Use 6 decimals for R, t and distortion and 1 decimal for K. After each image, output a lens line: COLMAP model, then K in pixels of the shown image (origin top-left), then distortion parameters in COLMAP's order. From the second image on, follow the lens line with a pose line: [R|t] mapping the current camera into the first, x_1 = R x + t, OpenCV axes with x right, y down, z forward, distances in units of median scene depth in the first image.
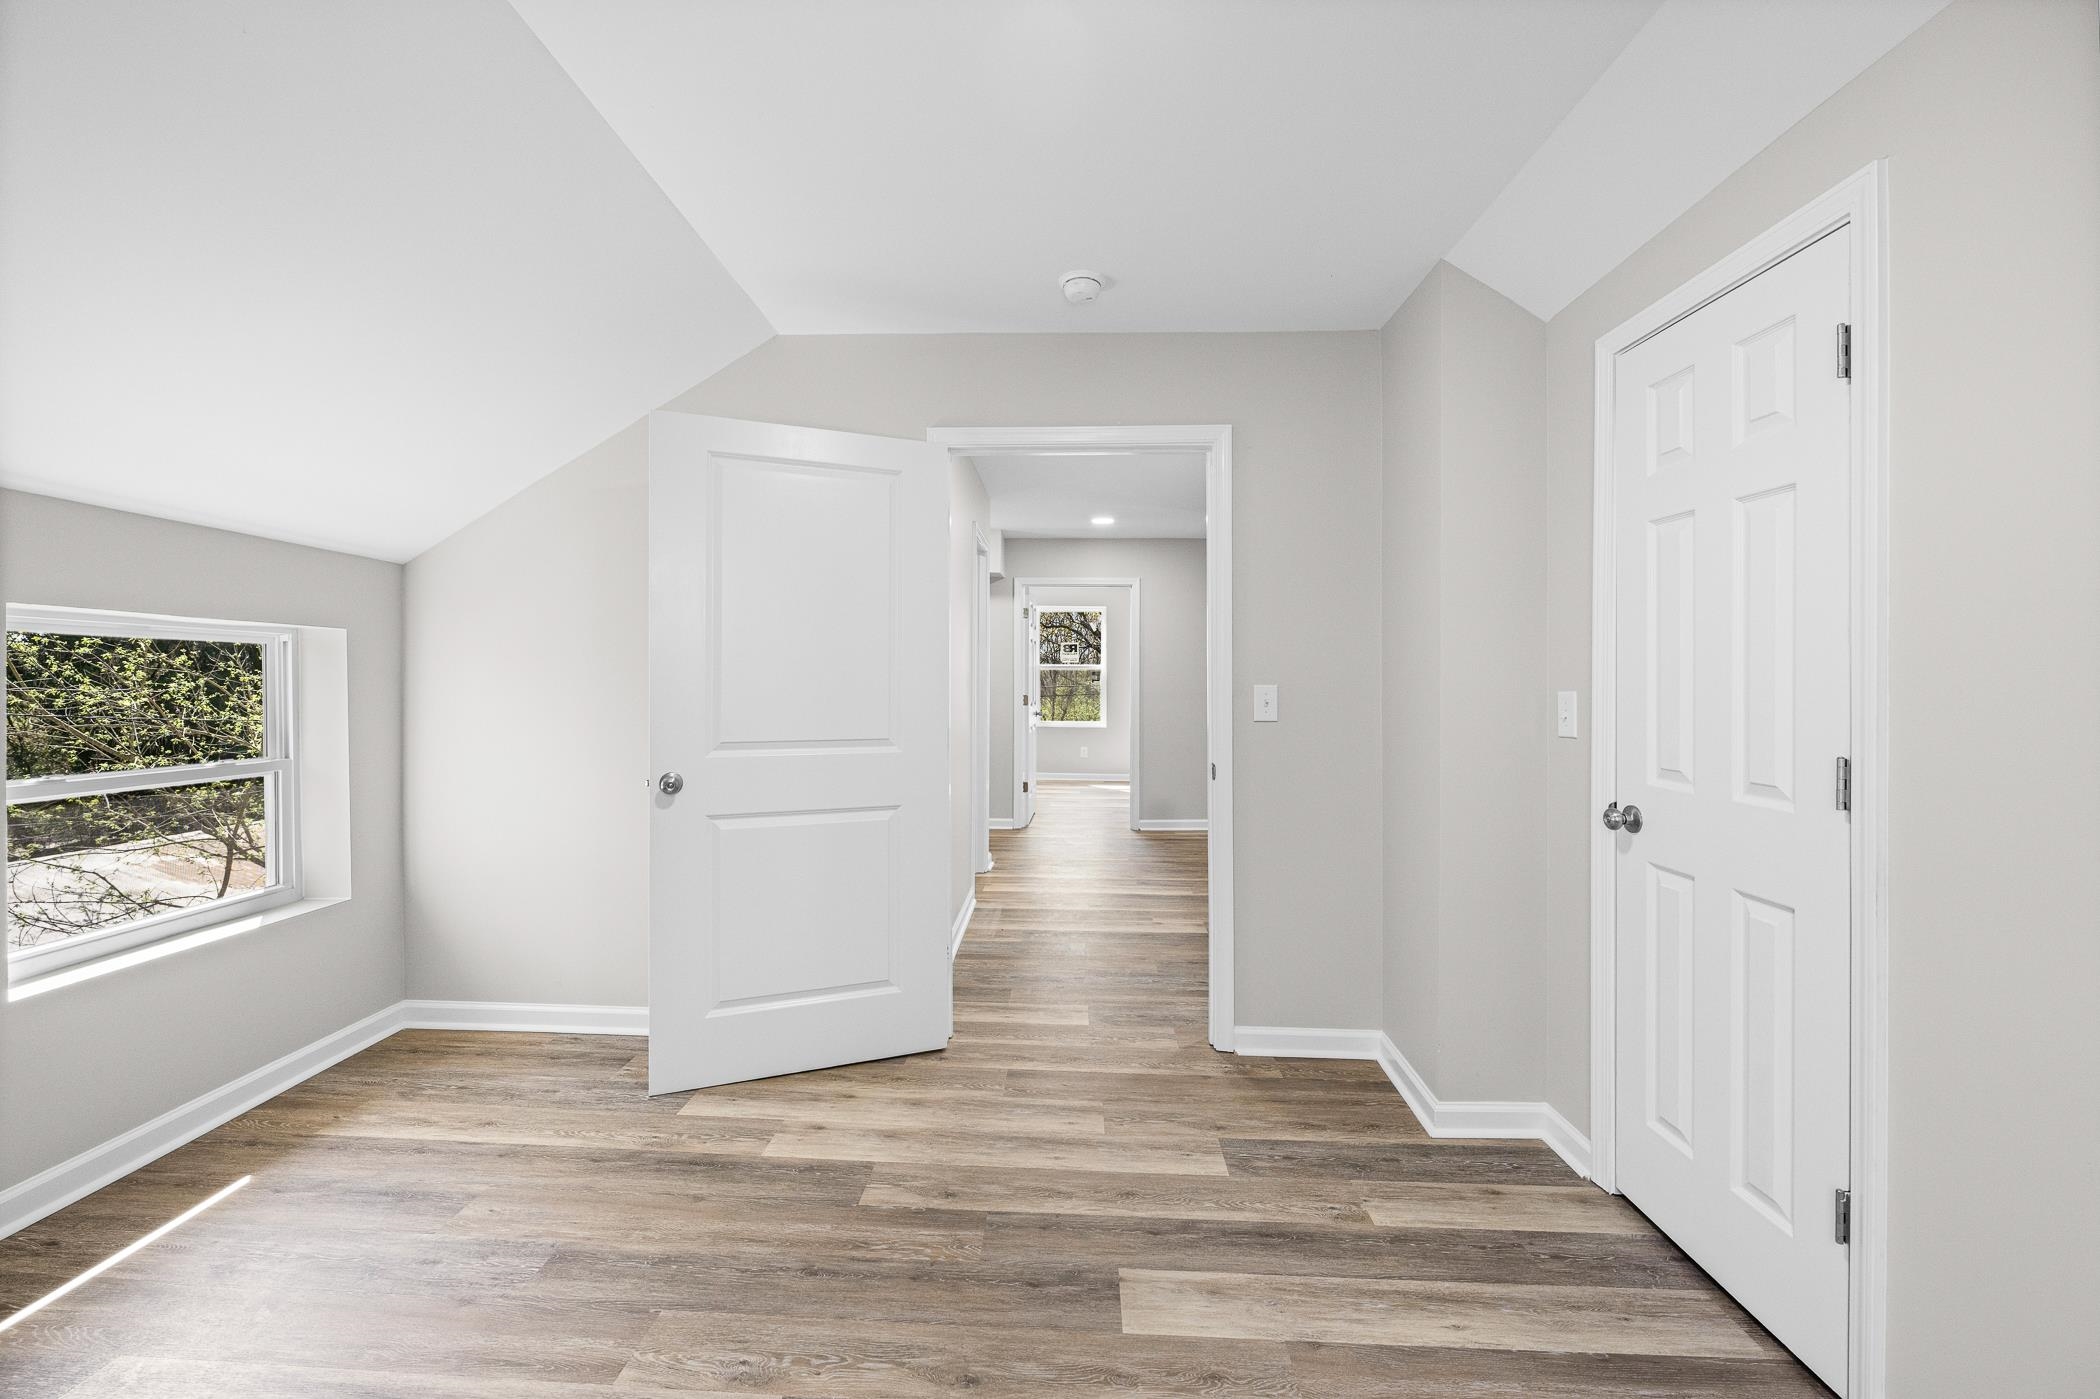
lens RADIAL K [[841.2, 0, 1047.5], [0, 841.2, 688.7], [0, 0, 1]] dist [-0.000410, -0.000068]
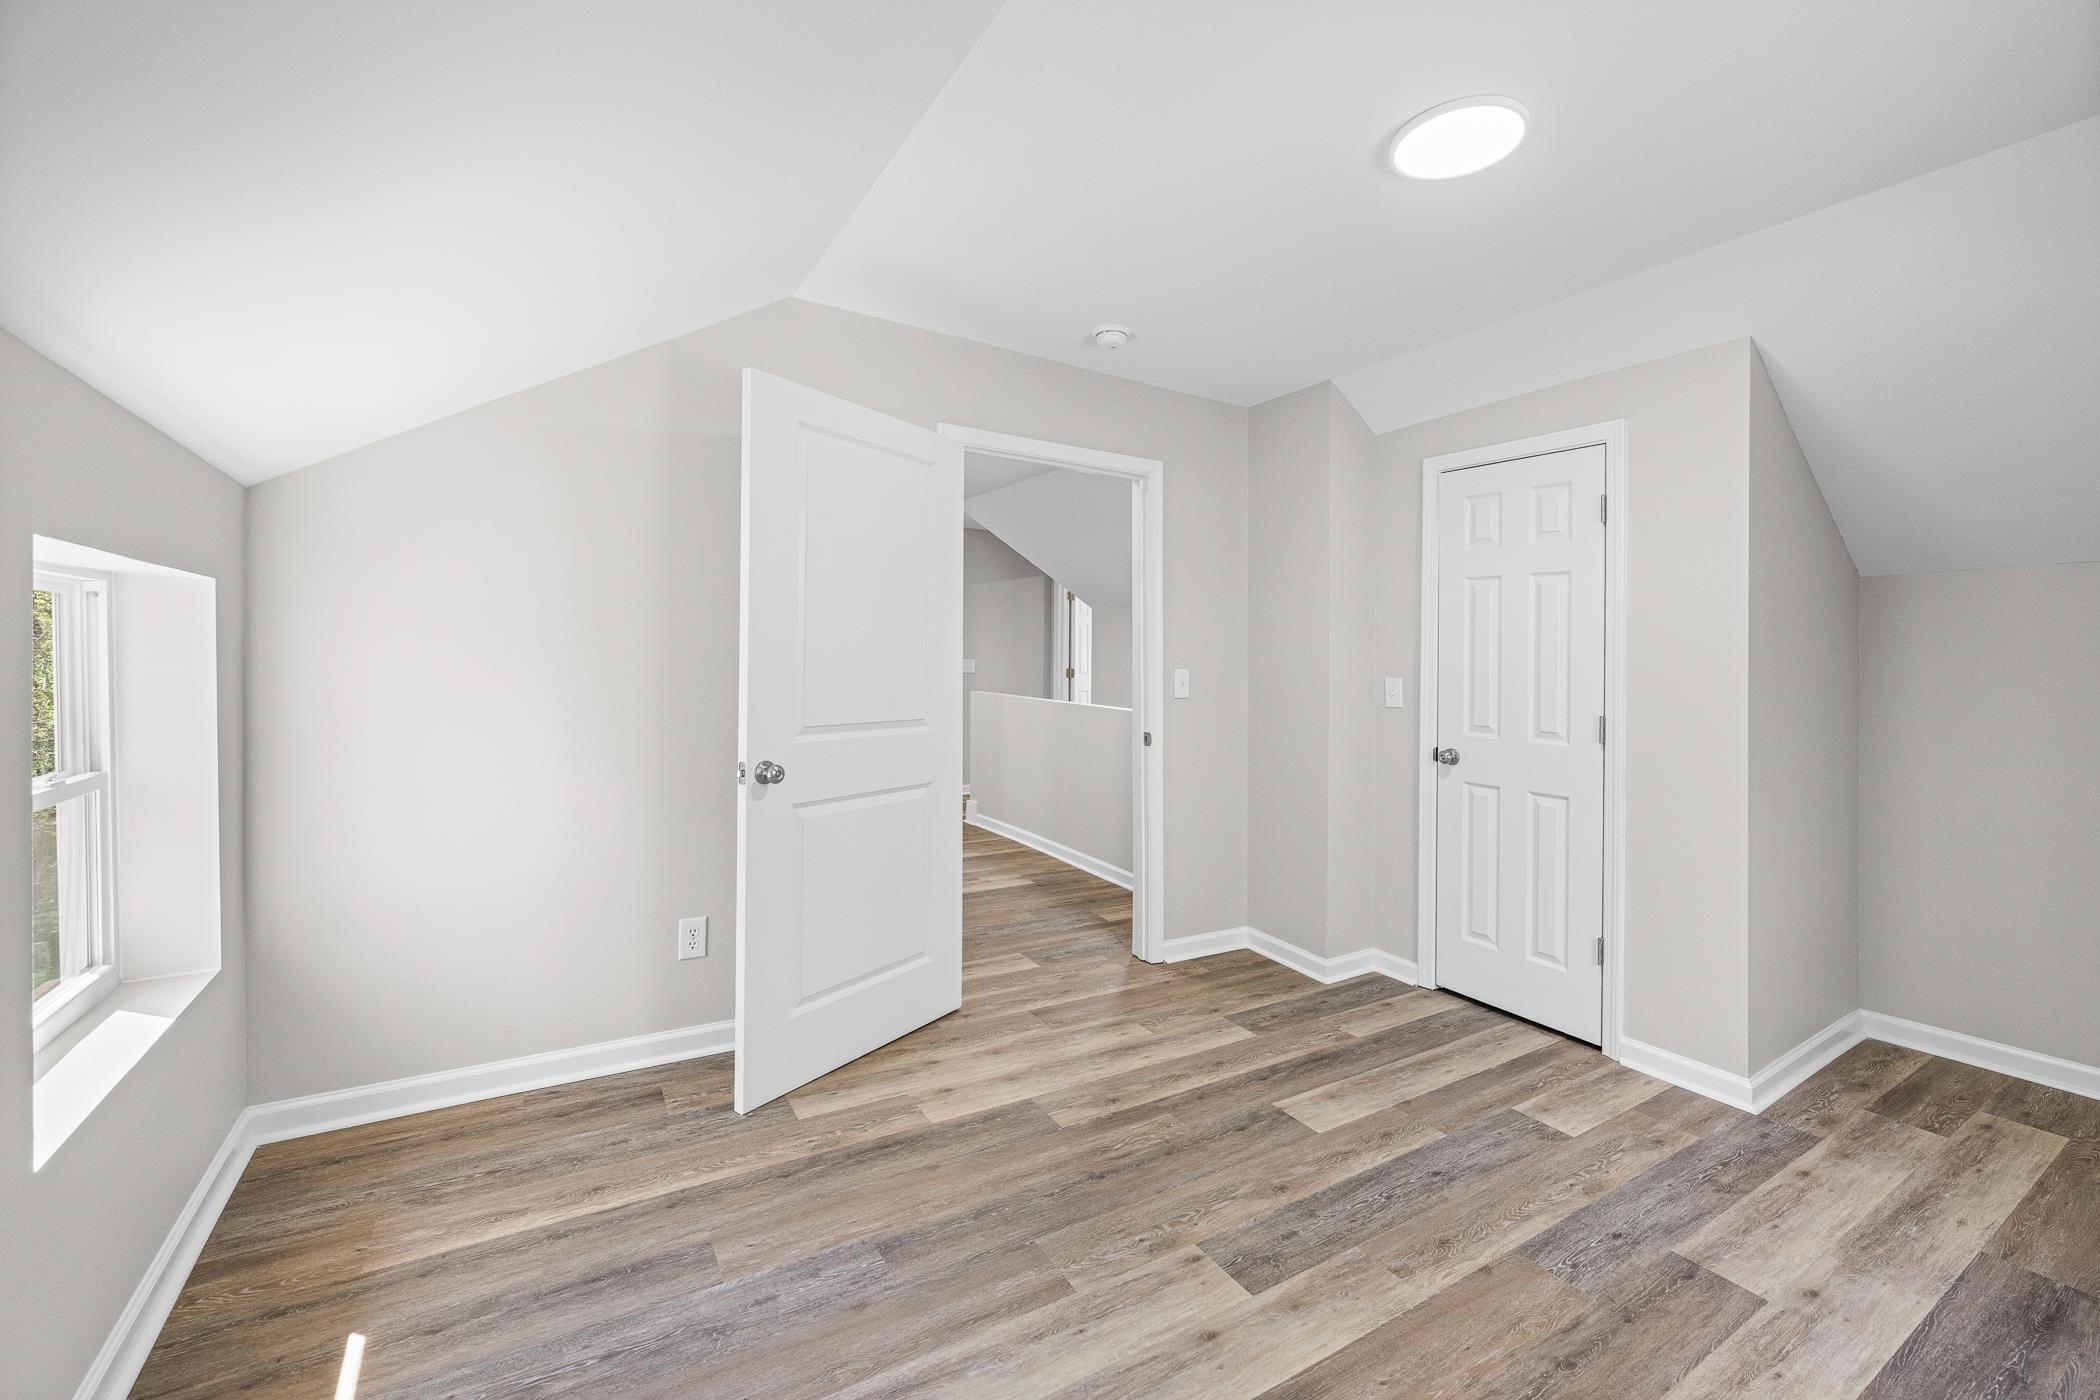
lens RADIAL K [[857.8, 0, 1054.2], [0, 857.8, 657.1], [0, 0, 1]] dist [-0.000090, -0.000005]
pose [[0.827651, 0.017406, 0.560973, -0.790061], [-0.015363, 0.999847, -0.008358, -0.012411], [-0.561033, -0.001700, 0.827792, 0.039708]]
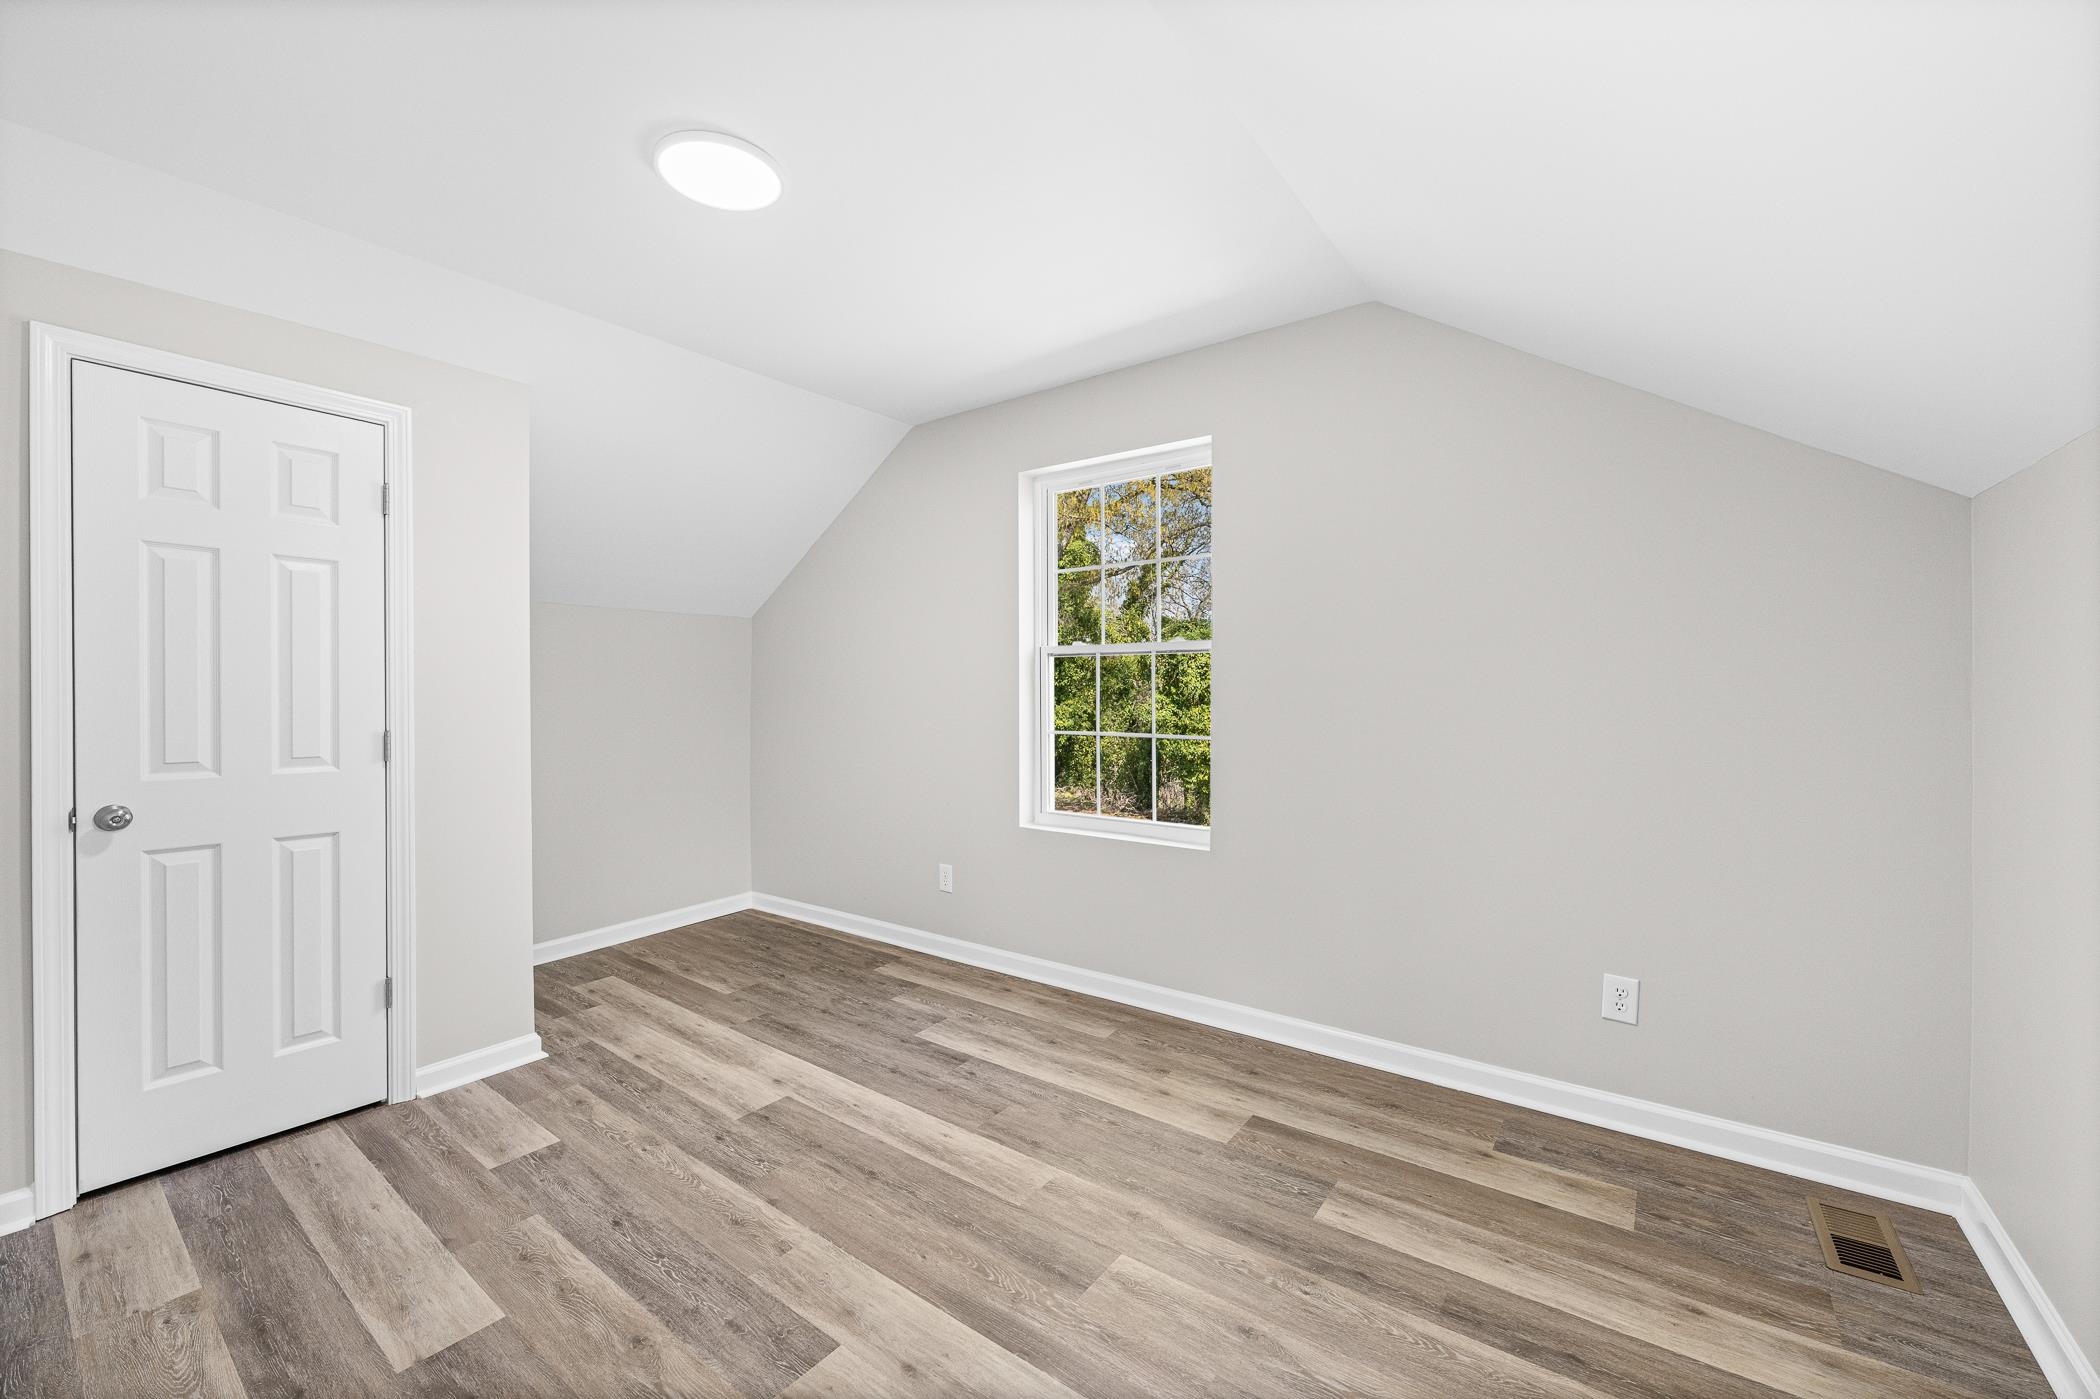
lens RADIAL K [[821.4, 0, 1050.0], [0, 821.4, 690.6], [0, 0, 1]] dist [0.000286, 0.000039]
pose [[-0.825081, -0.005357, 0.564989, -0.740250], [-0.000708, 0.999964, 0.008448, -0.011576], [-0.565014, 0.006570, -0.825055, 1.038819]]
